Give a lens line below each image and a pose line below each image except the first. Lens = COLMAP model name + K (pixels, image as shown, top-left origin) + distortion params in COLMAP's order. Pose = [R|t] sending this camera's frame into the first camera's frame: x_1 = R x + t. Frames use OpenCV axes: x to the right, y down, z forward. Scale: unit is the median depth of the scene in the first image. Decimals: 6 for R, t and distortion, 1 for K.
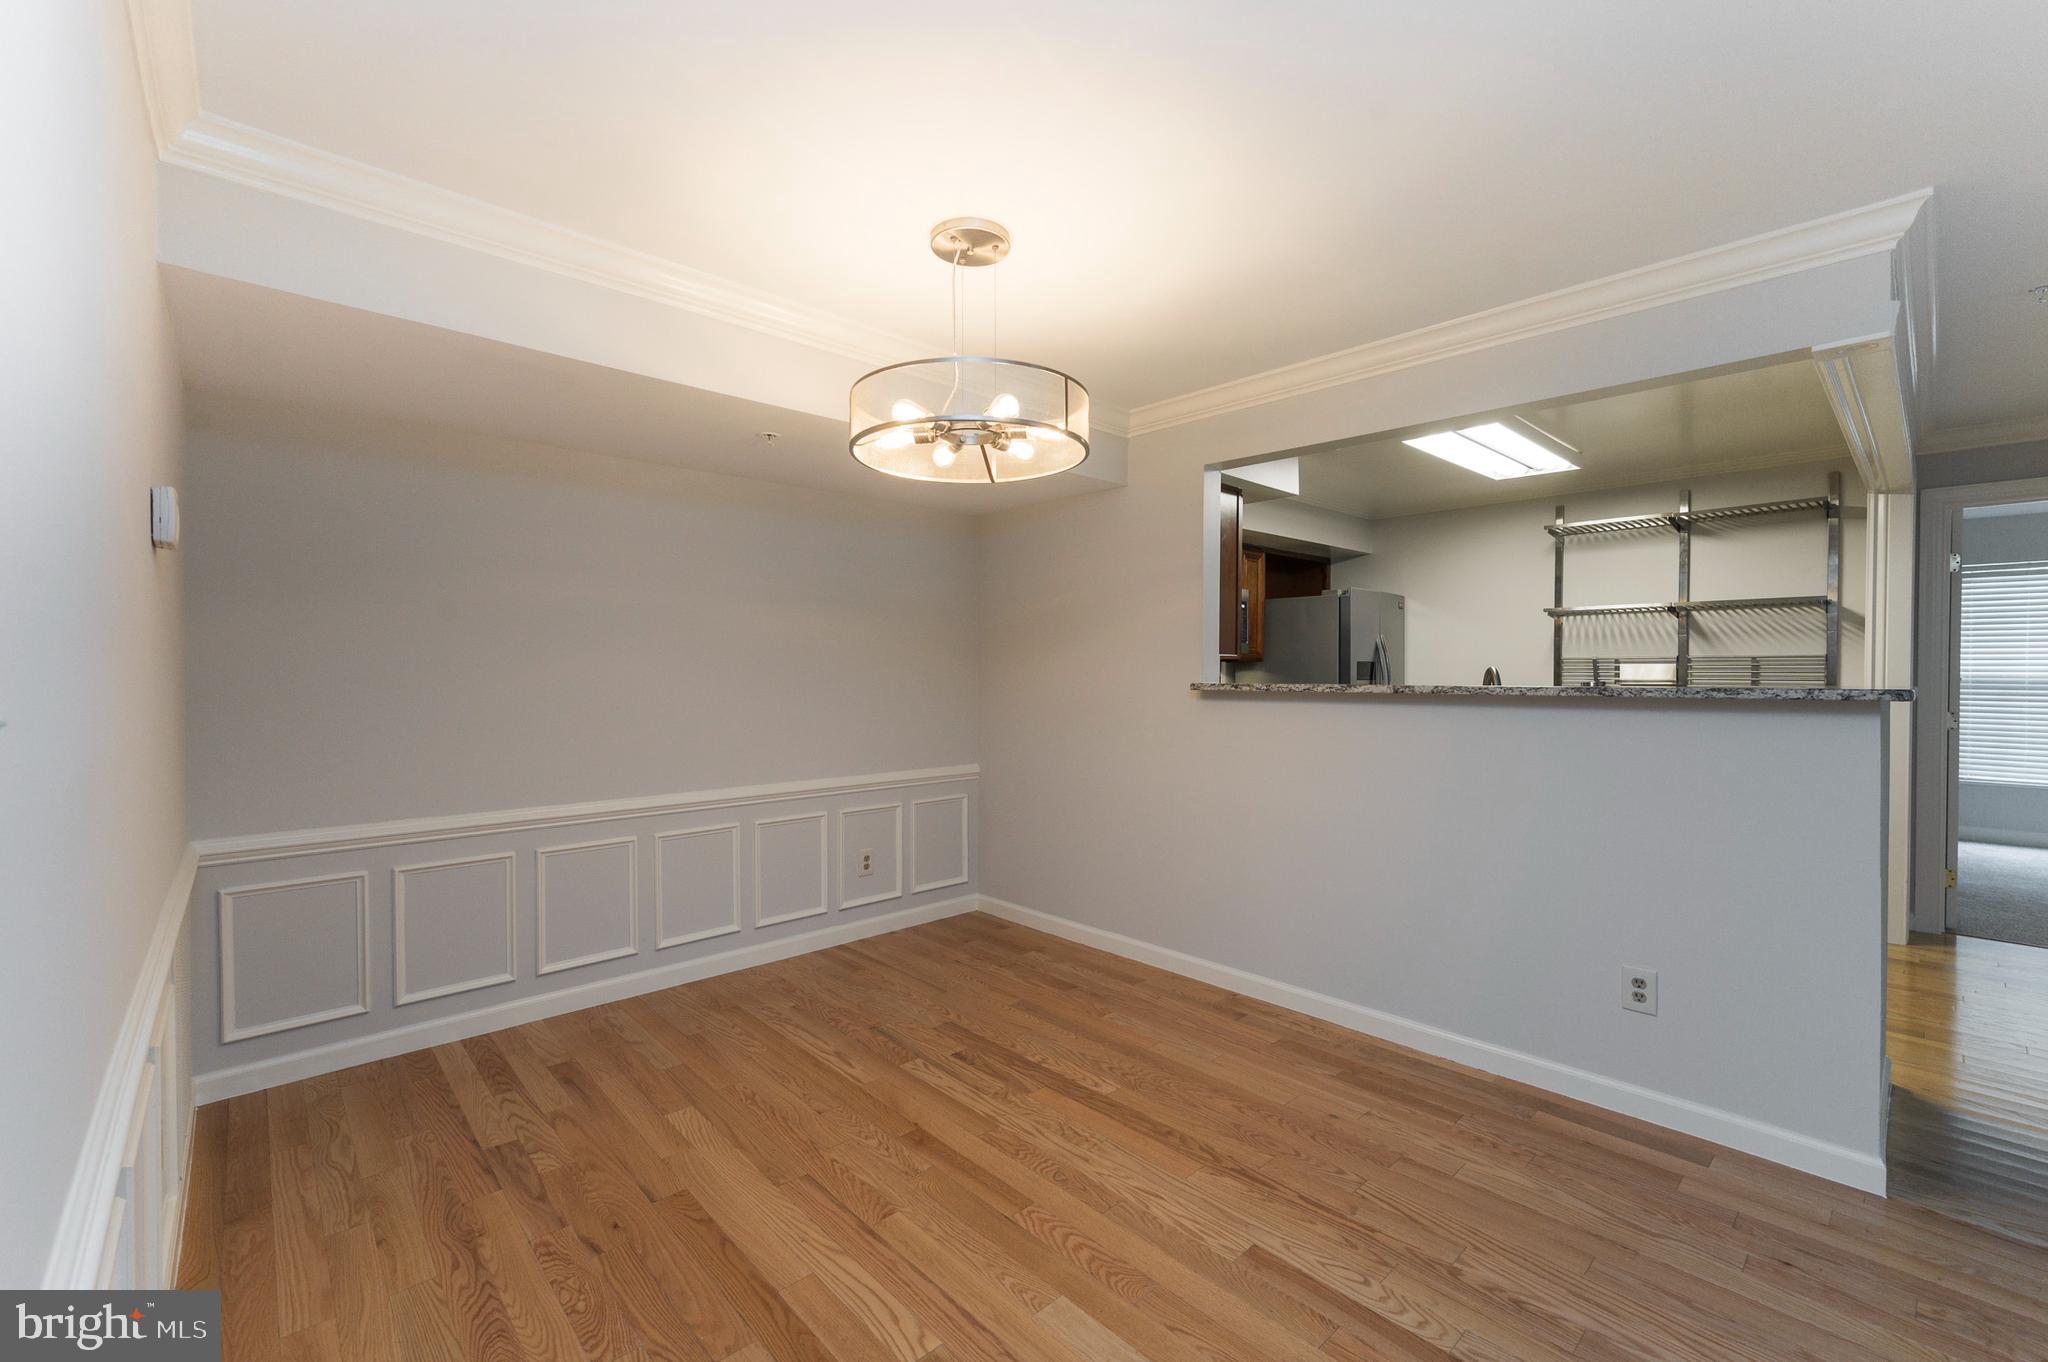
lens RADIAL K [[839.7, 0, 1017.0], [0, 839.7, 671.2], [0, 0, 1]] dist [0.000003, -0.000045]
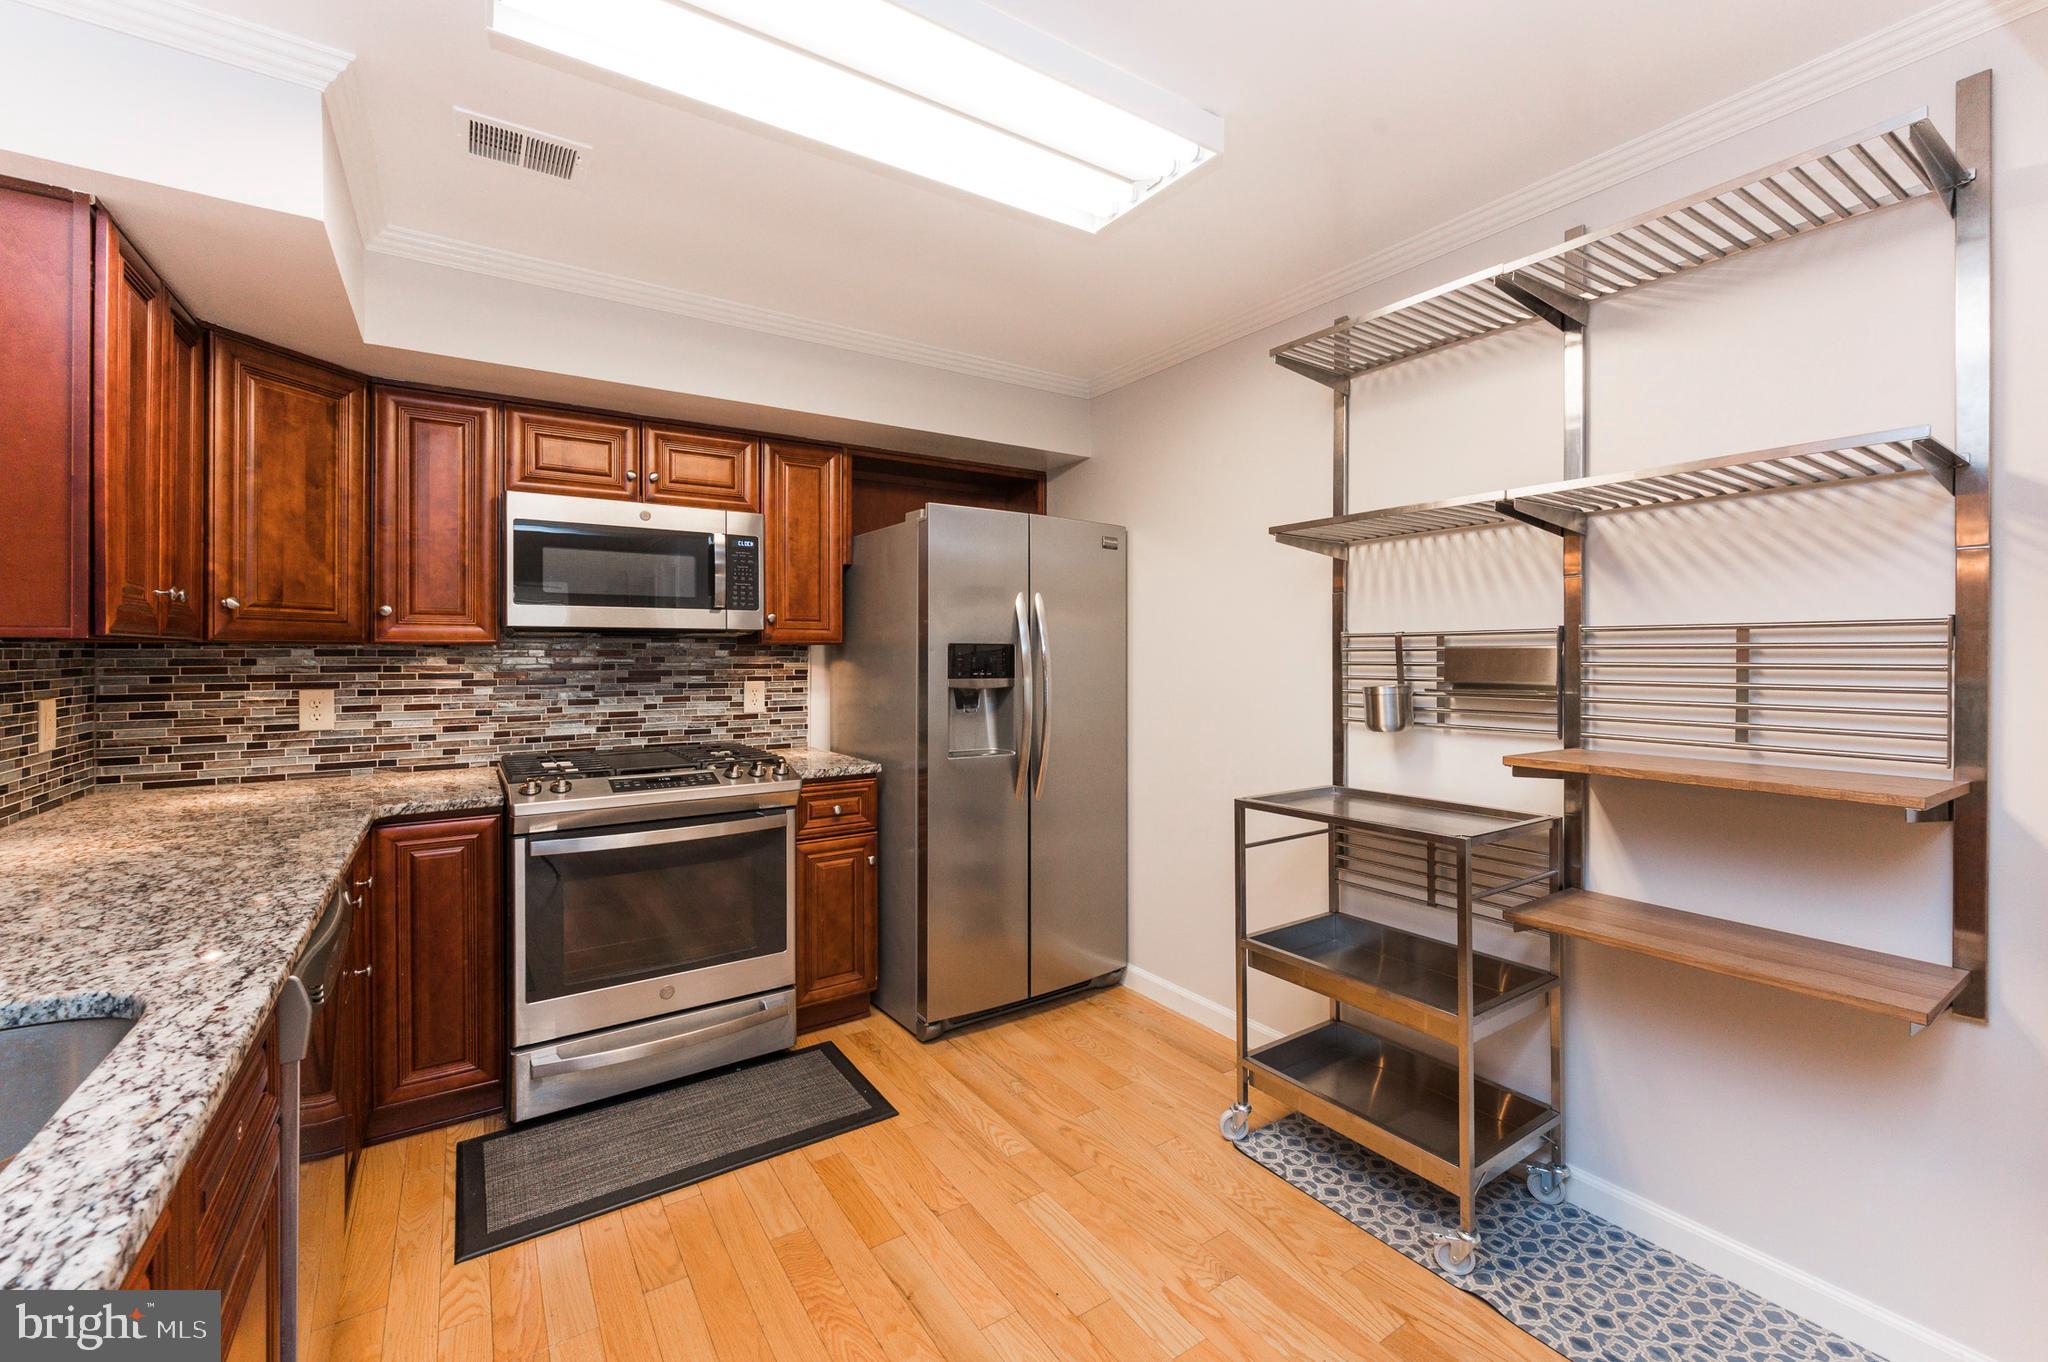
lens RADIAL K [[822.0, 0, 1027.7], [0, 822.0, 655.4], [0, 0, 1]] dist [-0.000582, -0.000207]
pose [[0.986884, -0.003152, -0.161403, 0.519060], [0.002621, 0.999990, -0.003504, -0.002185], [0.161412, 0.003035, 0.986882, 0.484090]]
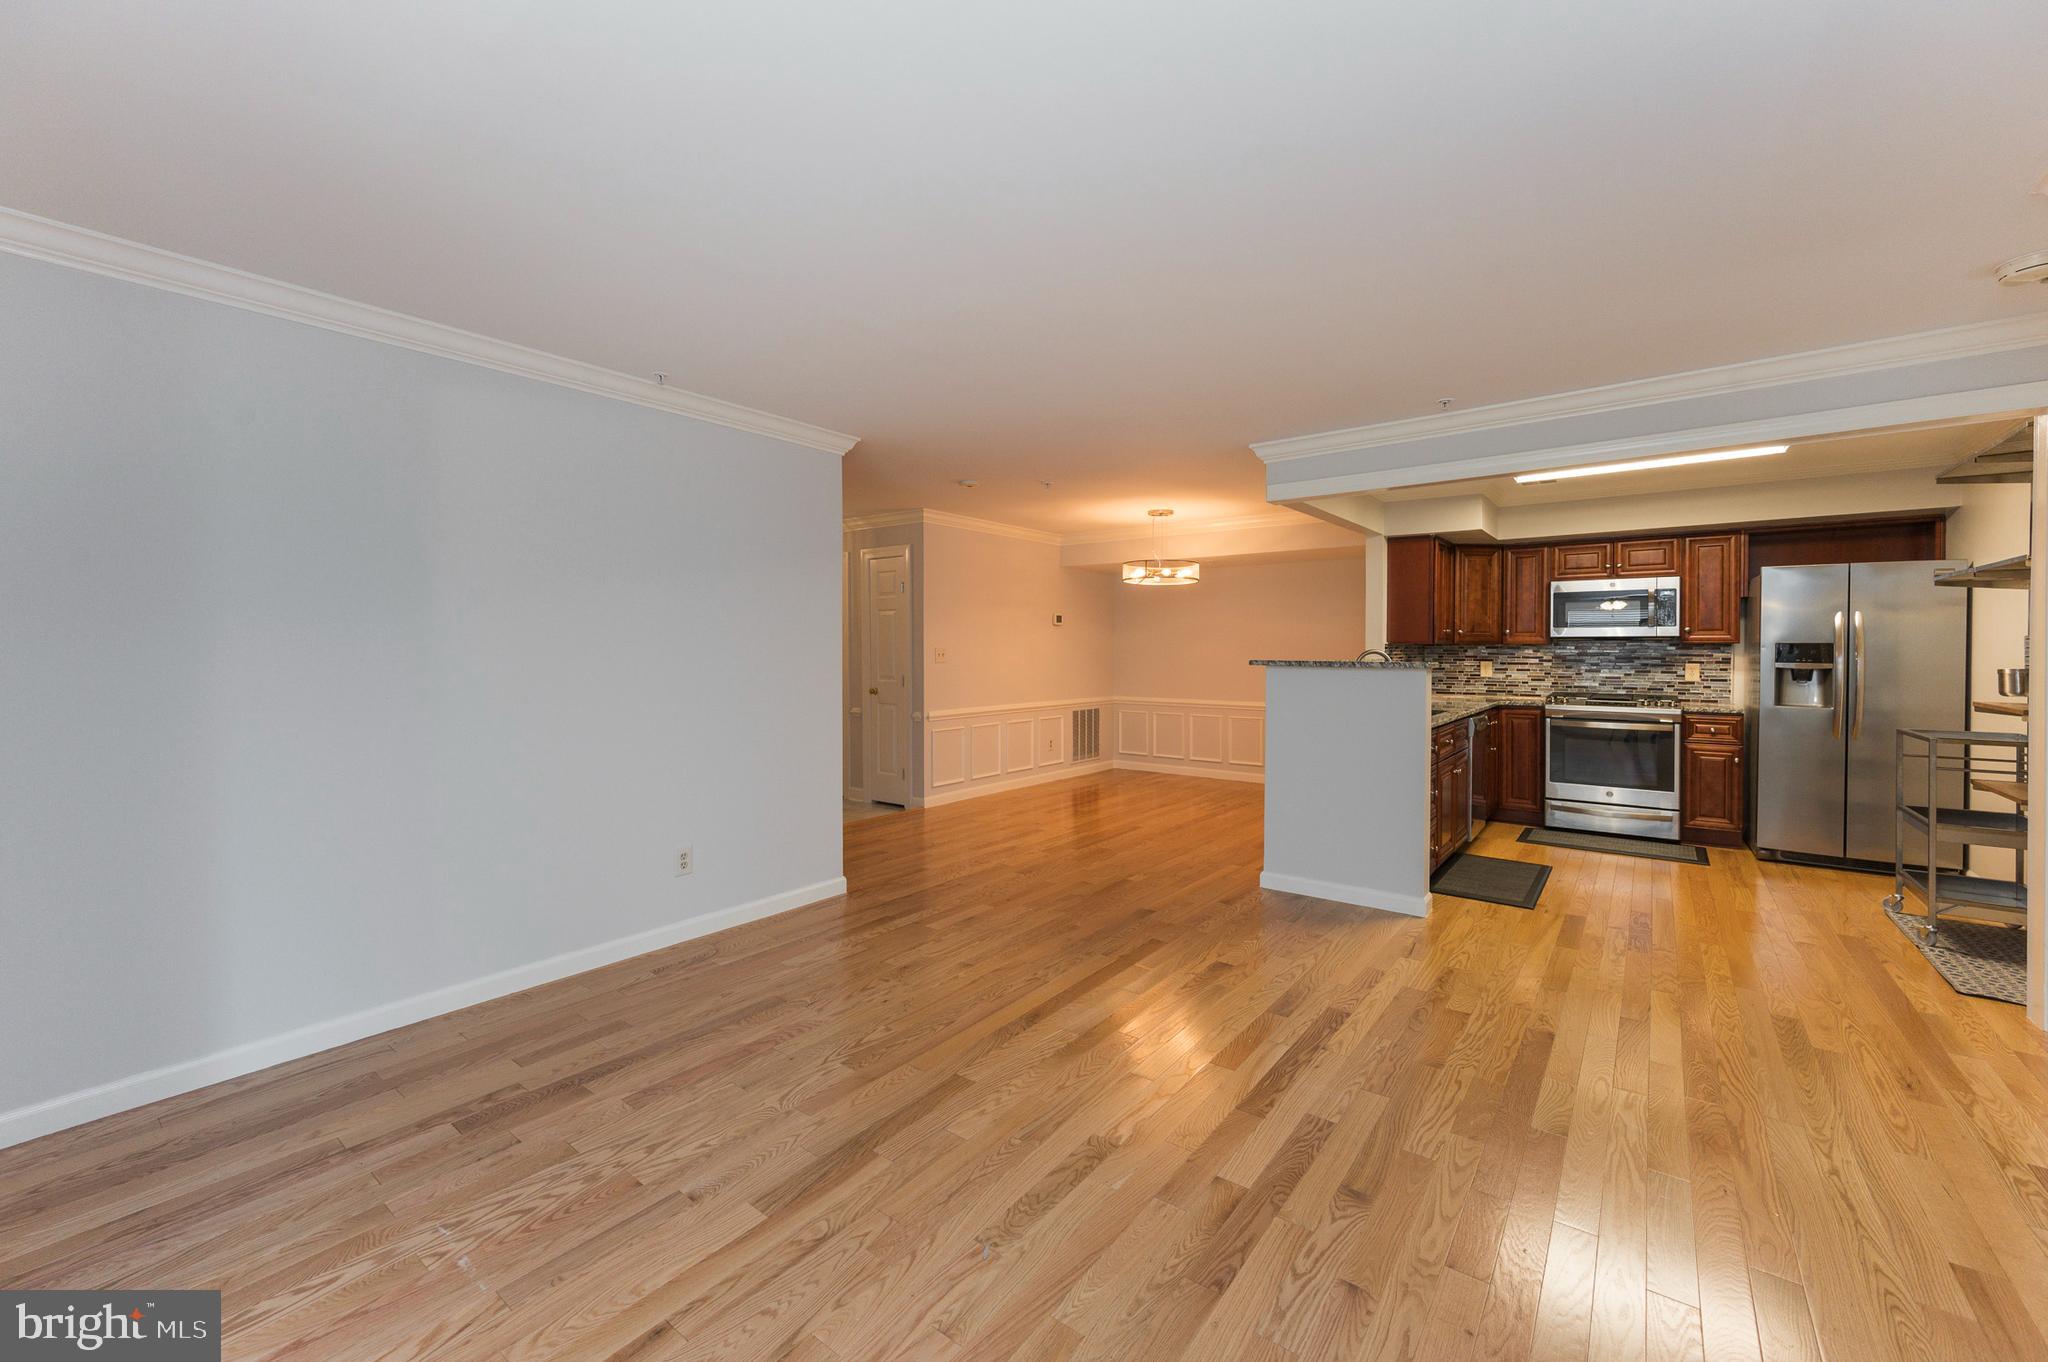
lens RADIAL K [[816.2, 0, 1060.8], [0, 816.2, 652.8], [0, 0, 1]] dist [-0.001000, 0.000019]
pose [[0.181854, 0.004624, -0.983315, 1.122917], [-0.006313, 0.999974, 0.003535, 0.001101], [0.983305, 0.005565, 0.181878, 0.036334]]
